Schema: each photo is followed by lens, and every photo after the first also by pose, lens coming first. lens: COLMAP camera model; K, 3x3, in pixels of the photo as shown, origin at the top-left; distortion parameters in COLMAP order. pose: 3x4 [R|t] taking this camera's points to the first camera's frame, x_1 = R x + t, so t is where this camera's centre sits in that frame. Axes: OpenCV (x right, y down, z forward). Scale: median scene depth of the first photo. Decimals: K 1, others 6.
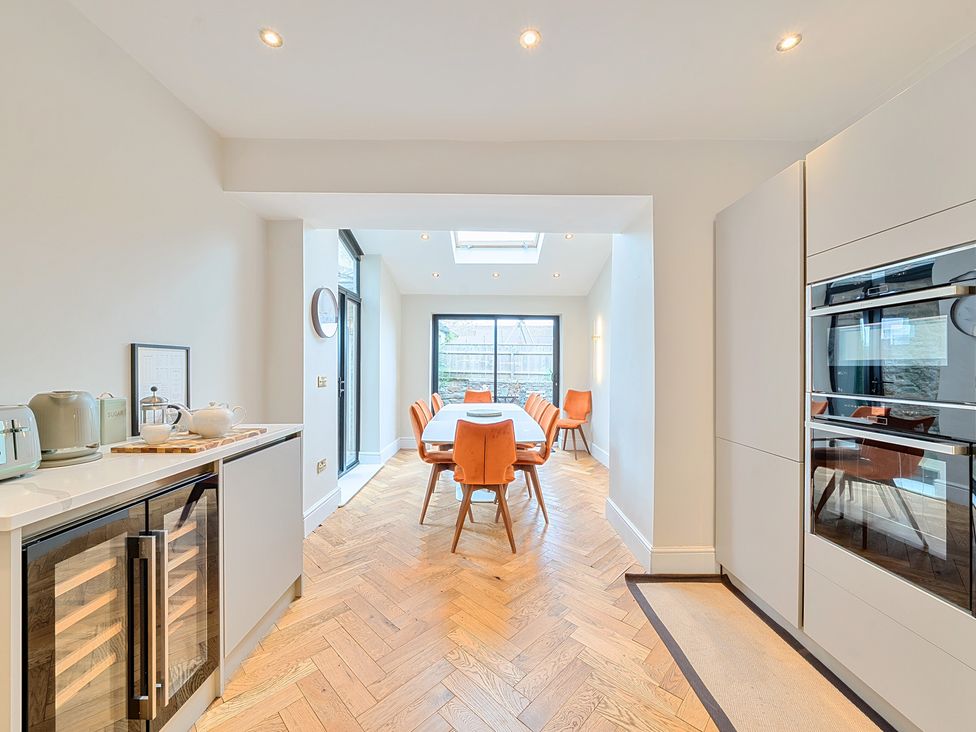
lens RADIAL K [[381.7, 0, 485.7], [0, 381.7, 365.1], [0, 0, 1]] dist [-0.000880, -0.000137]
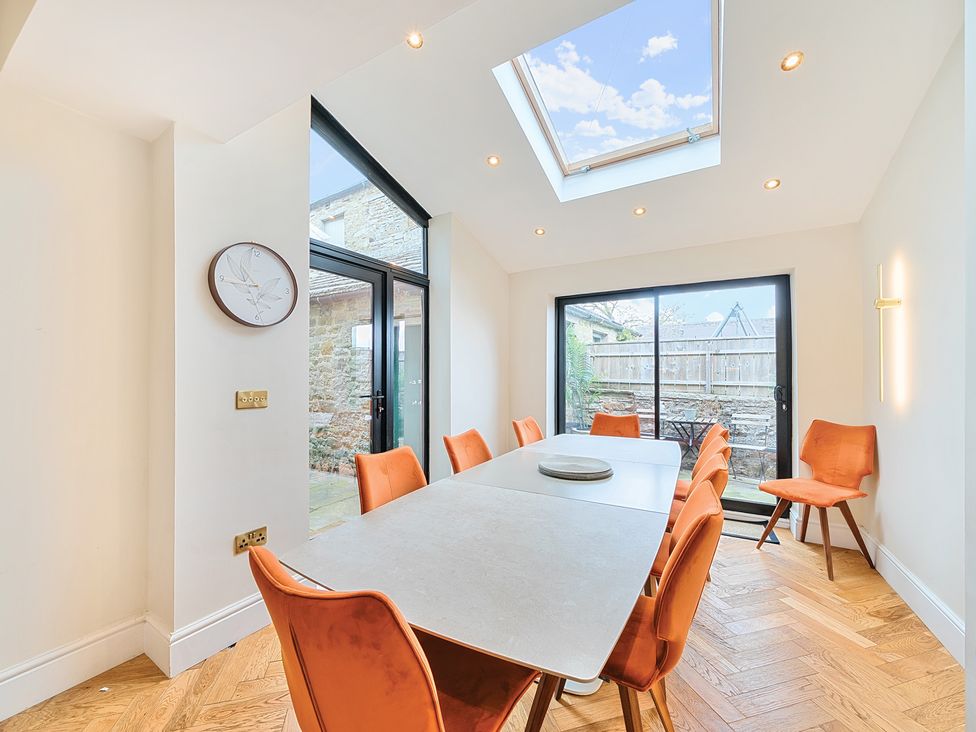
lens RADIAL K [[376.4, 0, 485.9], [0, 376.4, 369.6], [0, 0, 1]] dist [-0.021017, -0.000139]
pose [[0.855260, -0.012764, -0.518041, 0.123370], [0.007012, 0.999890, -0.013061, 0.003636], [0.518151, 0.007538, 0.855256, 0.442983]]
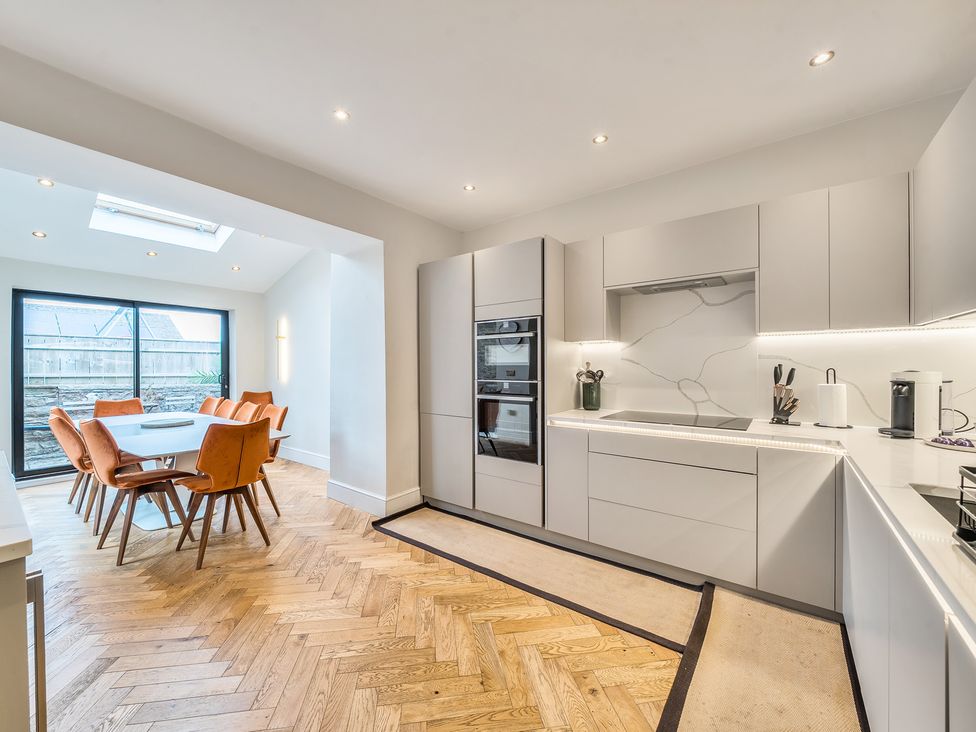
lens RADIAL K [[393.9, 0, 488.0], [0, 393.9, 366.0], [0, 0, 1]] dist [-0.000767, -0.000097]
pose [[0.604089, -0.007607, 0.796881, -0.224241], [0.003755, 0.999971, 0.006699, -0.002880], [-0.796908, -0.001055, 0.604099, -0.071703]]
